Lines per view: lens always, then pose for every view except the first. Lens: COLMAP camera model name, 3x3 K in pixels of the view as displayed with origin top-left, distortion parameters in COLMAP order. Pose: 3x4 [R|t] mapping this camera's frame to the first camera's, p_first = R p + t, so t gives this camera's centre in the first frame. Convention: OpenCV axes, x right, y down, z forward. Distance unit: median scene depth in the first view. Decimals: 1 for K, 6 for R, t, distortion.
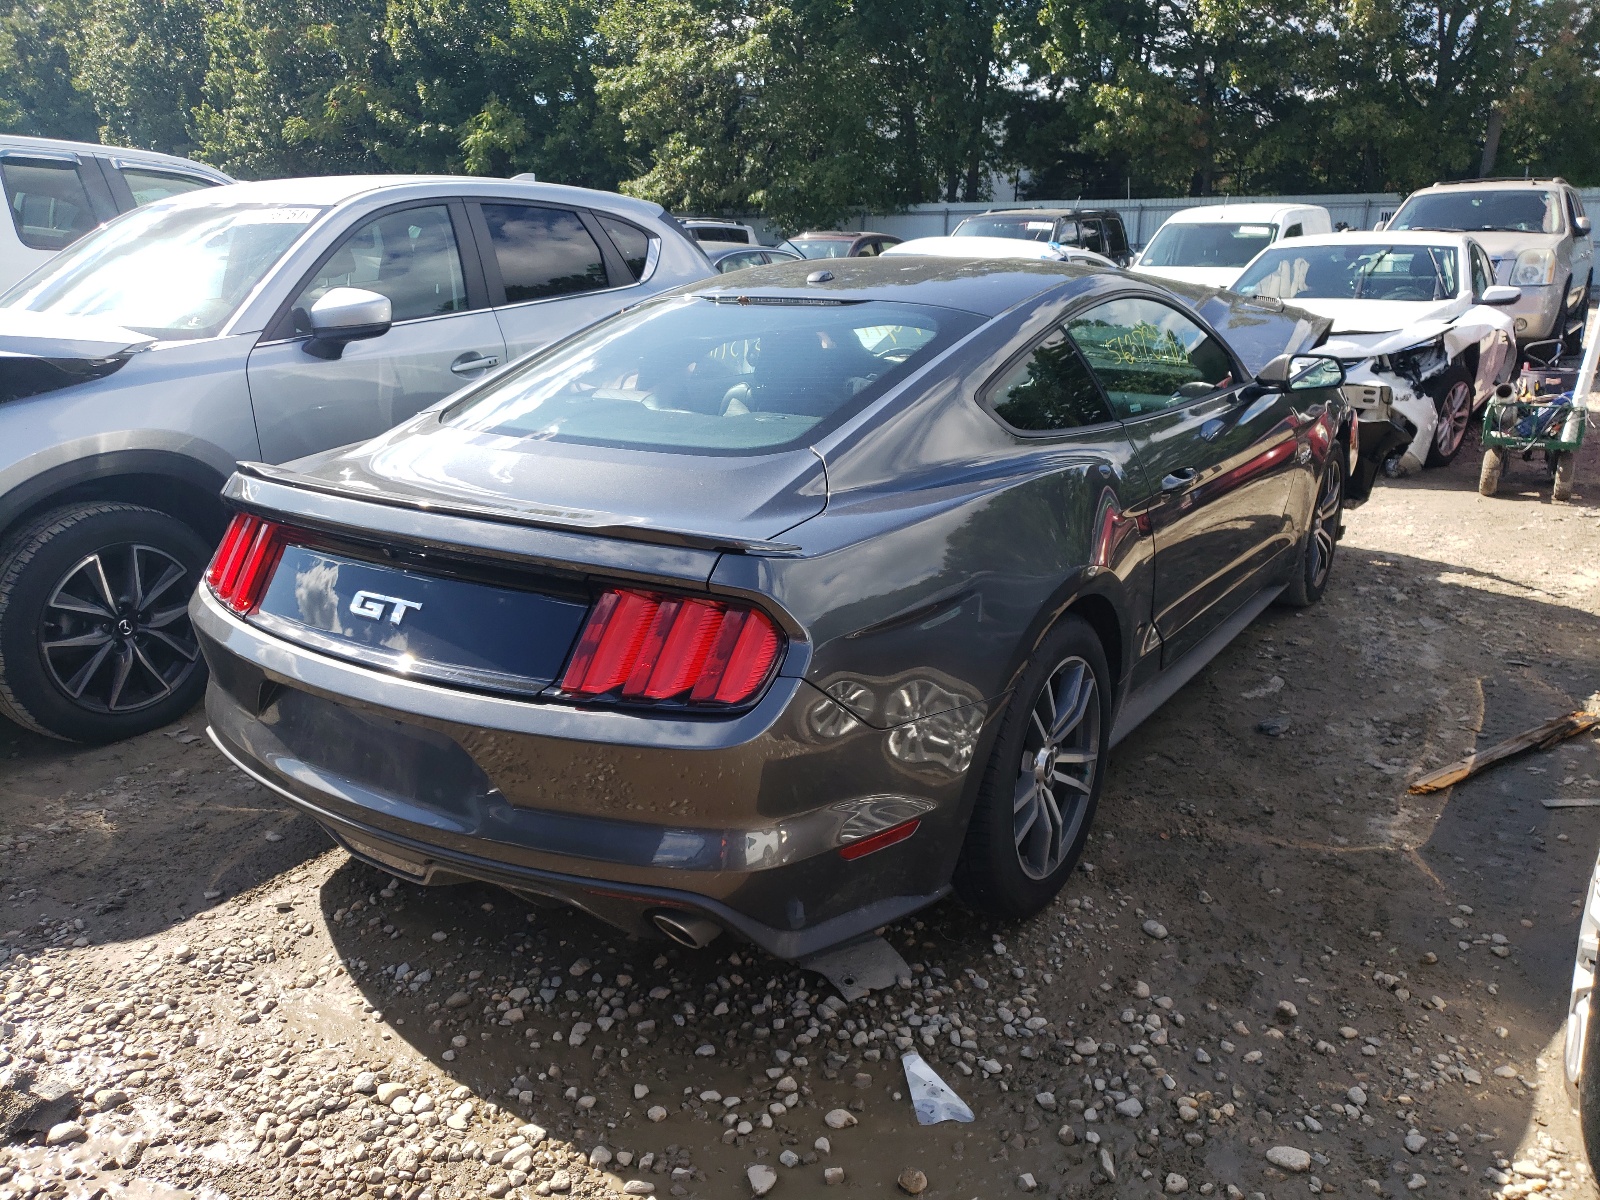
lens RADIAL K [[1167.3, 0, 777.2], [0, 1167.3, 603.8], [0, 0, 1]] dist [0.010145, 0.002004]
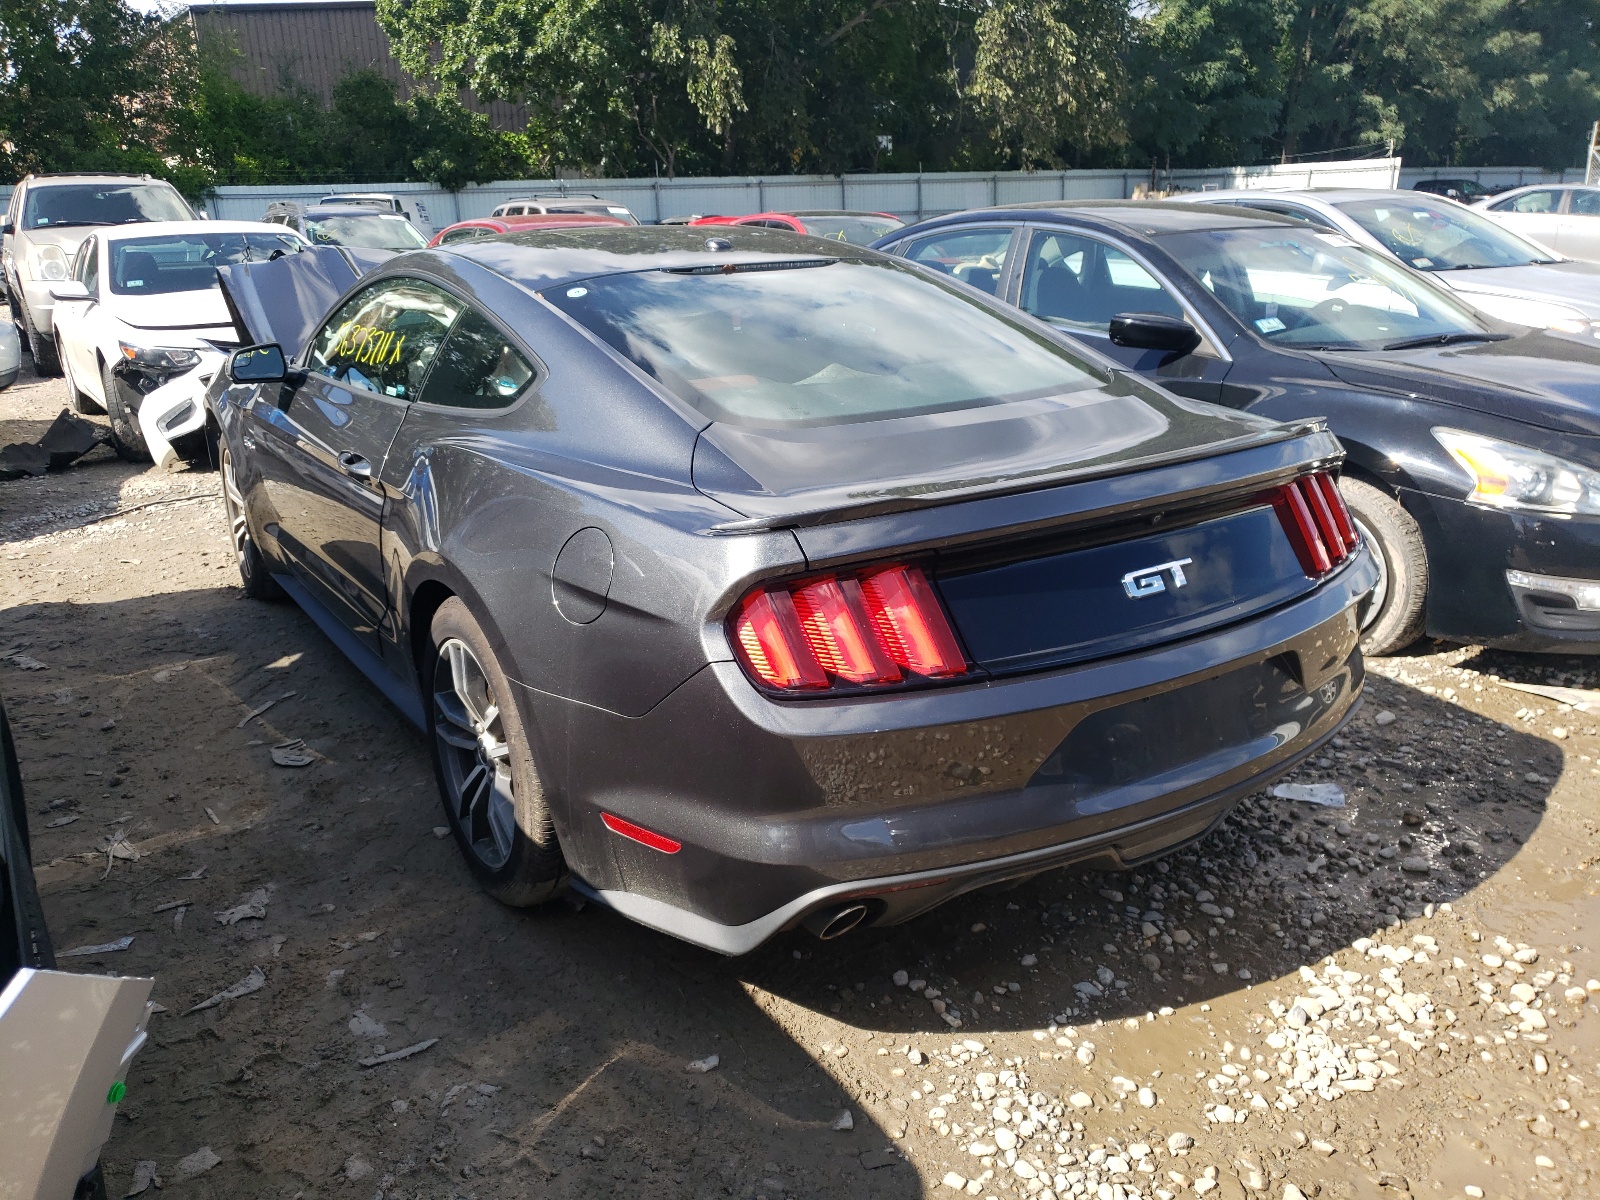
lens RADIAL K [[1167.3, 0, 777.2], [0, 1167.3, 603.8], [0, 0, 1]] dist [0.010145, 0.002004]
pose [[0.431163, -0.278902, 0.858086, -1.201967], [0.278057, 0.945813, 0.167700, -0.206998], [-0.858361, 0.166291, 0.485350, 0.758397]]
